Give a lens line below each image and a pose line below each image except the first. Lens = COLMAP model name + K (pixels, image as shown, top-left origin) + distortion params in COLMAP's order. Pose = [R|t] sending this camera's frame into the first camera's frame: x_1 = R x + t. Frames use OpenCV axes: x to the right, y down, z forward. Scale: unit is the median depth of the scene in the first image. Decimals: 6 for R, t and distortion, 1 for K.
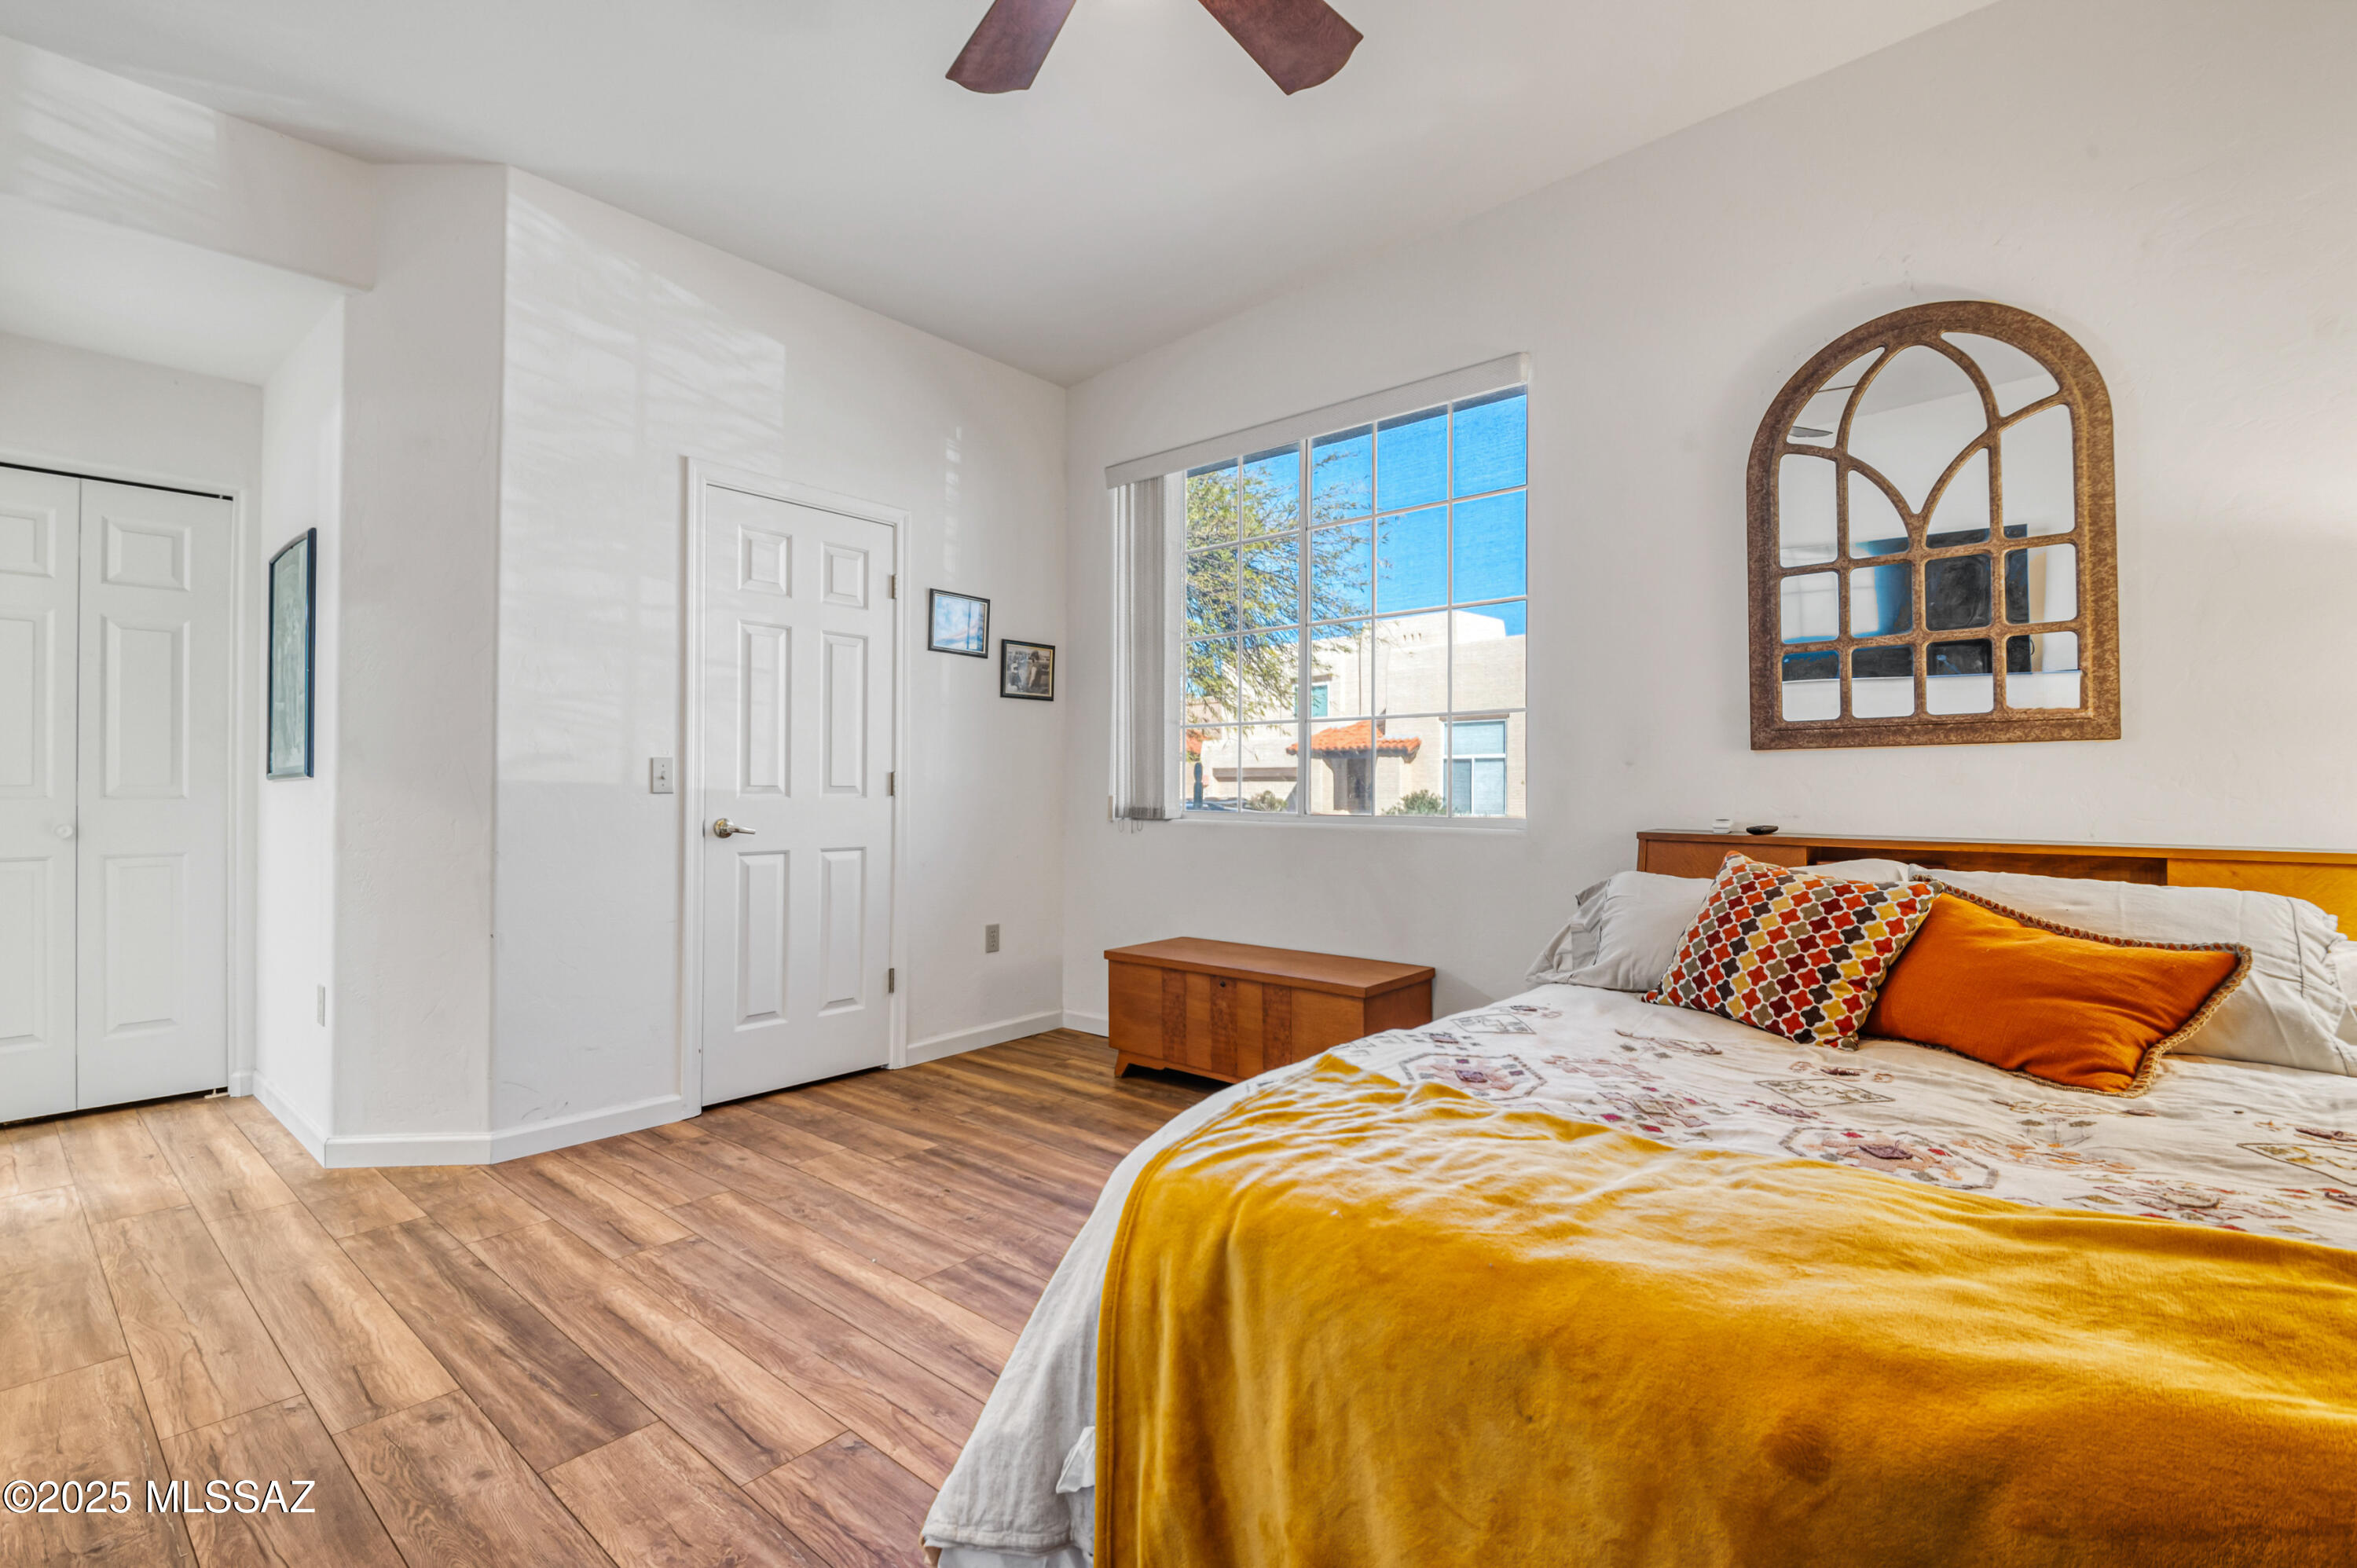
lens RADIAL K [[1085.7, 0, 1220.2], [0, 1085.7, 774.0], [0, 0, 1]] dist [-0.004961, -0.000658]
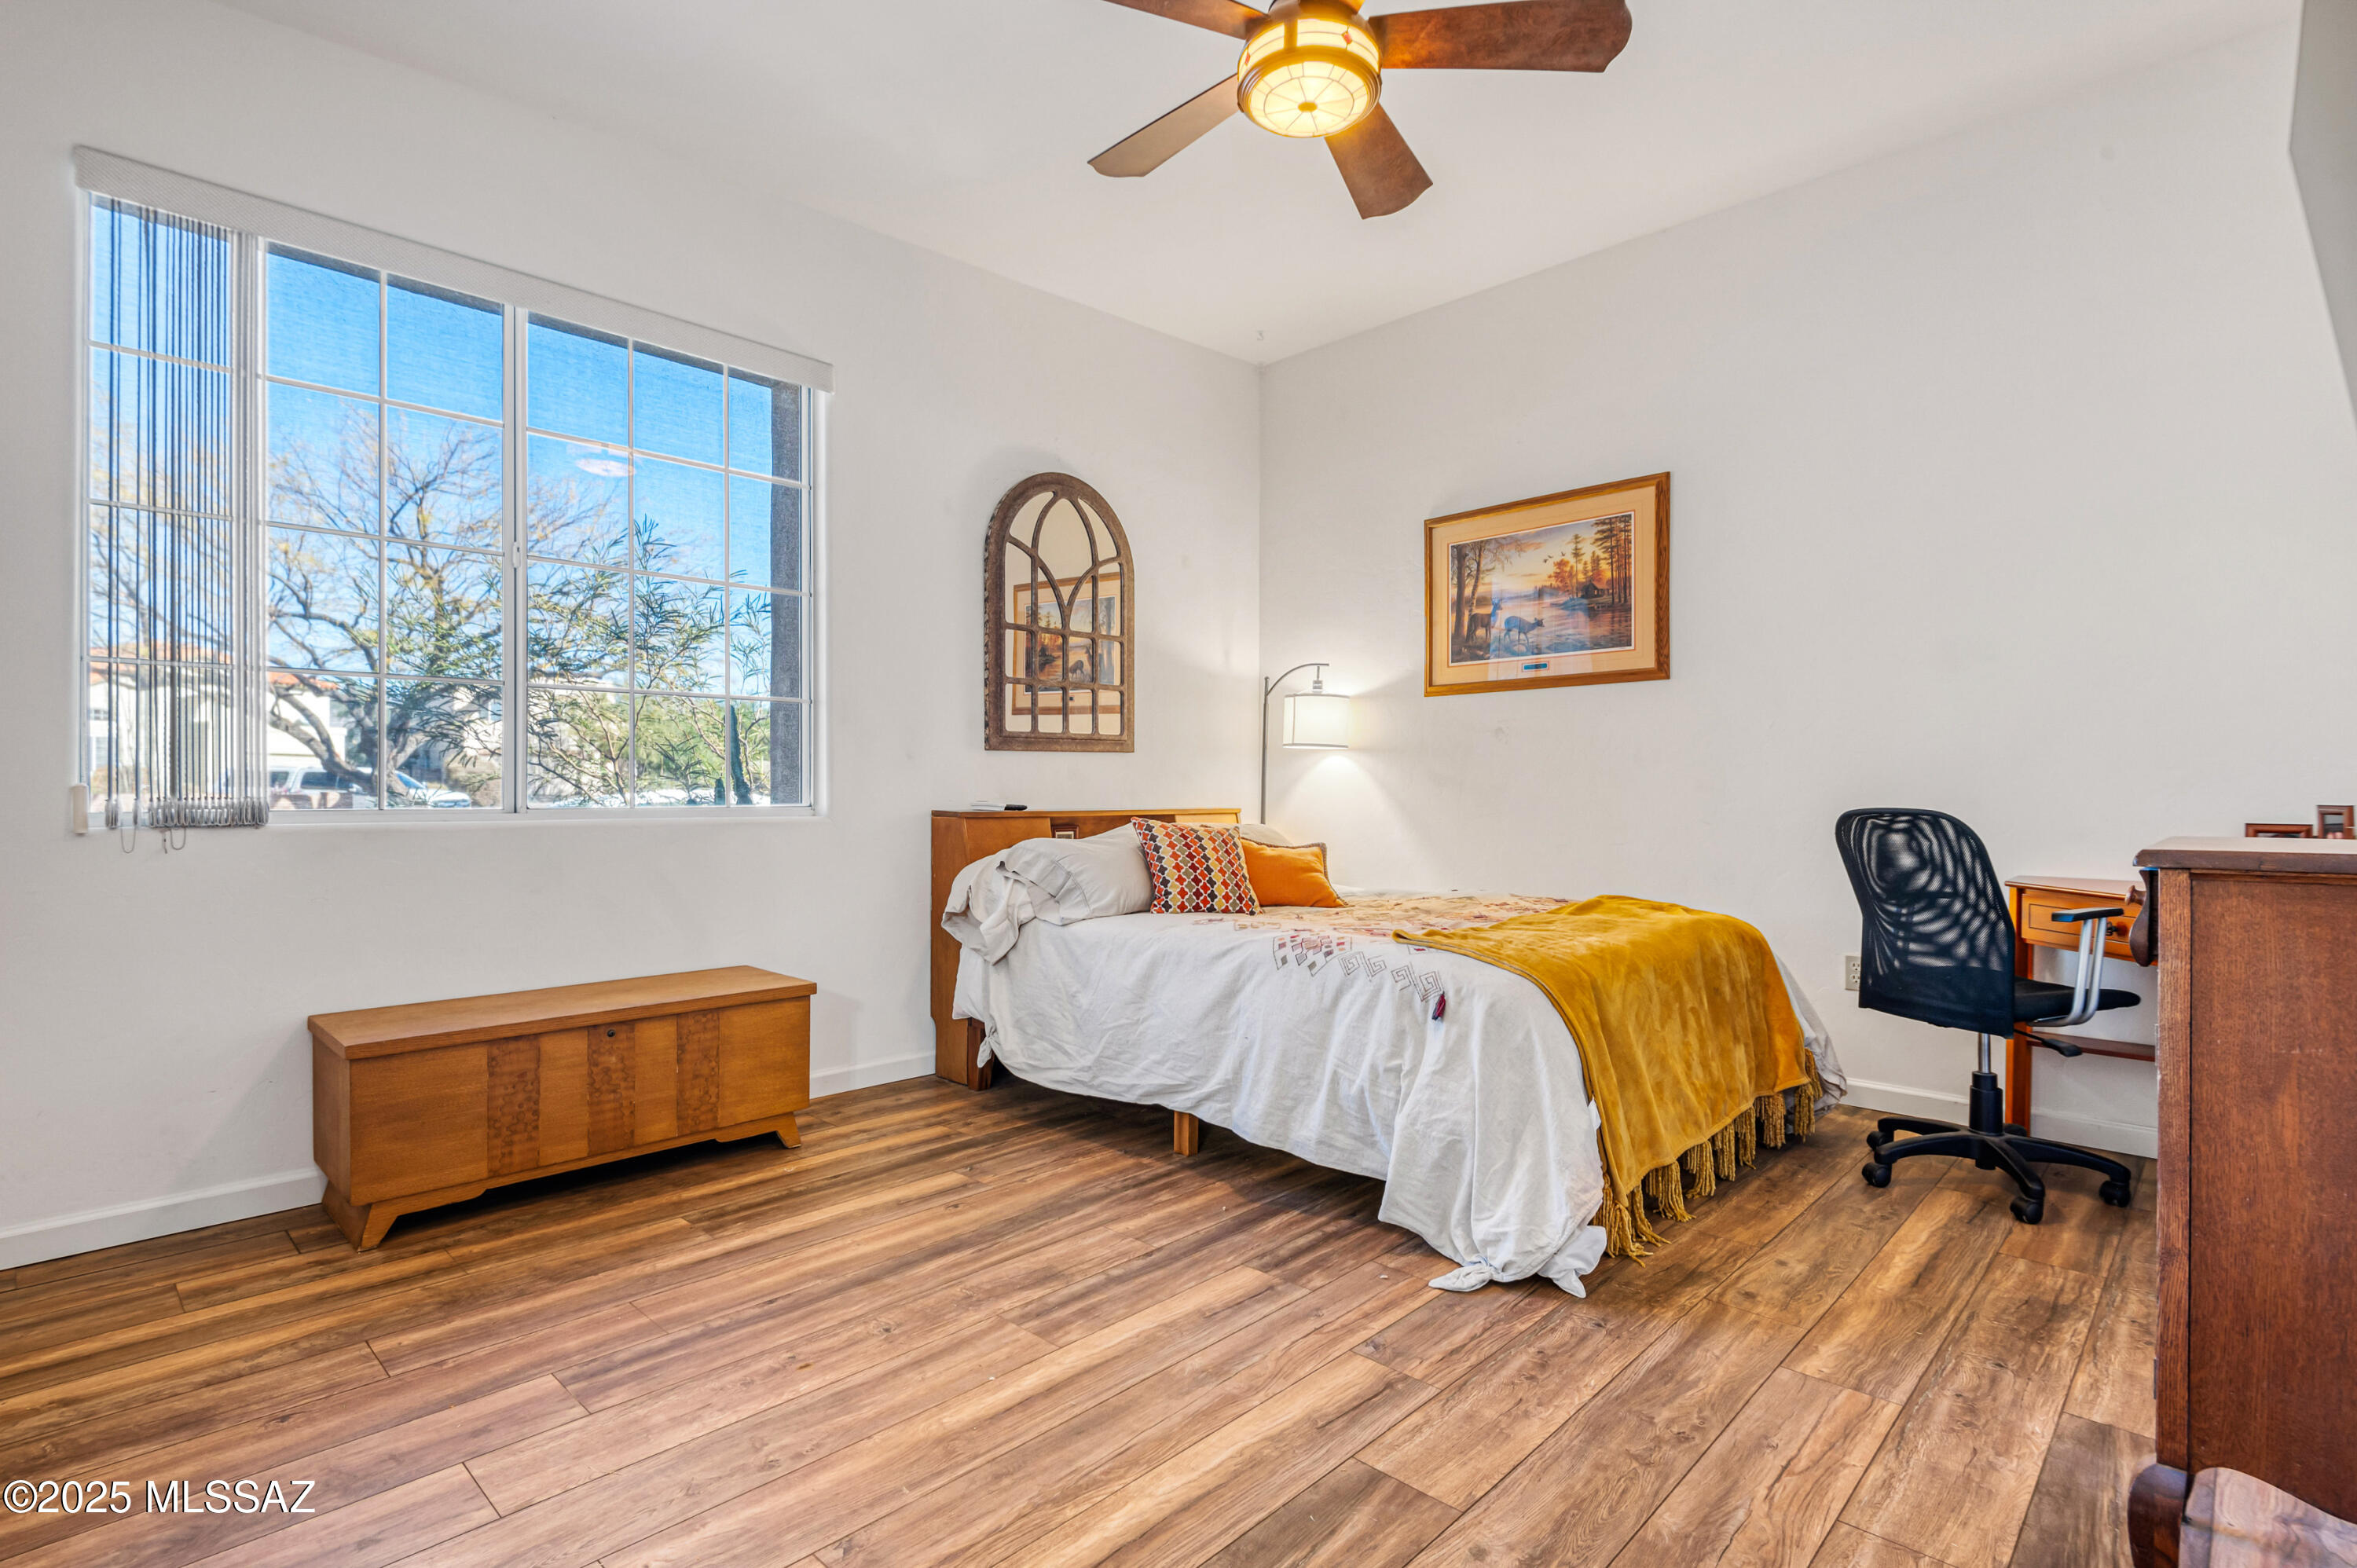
lens RADIAL K [[1111.5, 0, 1189.0], [0, 1111.5, 789.3], [0, 0, 1]] dist [0.032425, -0.026013]
pose [[0.062642, 0.006271, 0.998016, -0.939887], [-0.006948, 0.999959, -0.005848, 0.034207], [-0.998012, -0.006568, 0.062683, 0.699736]]
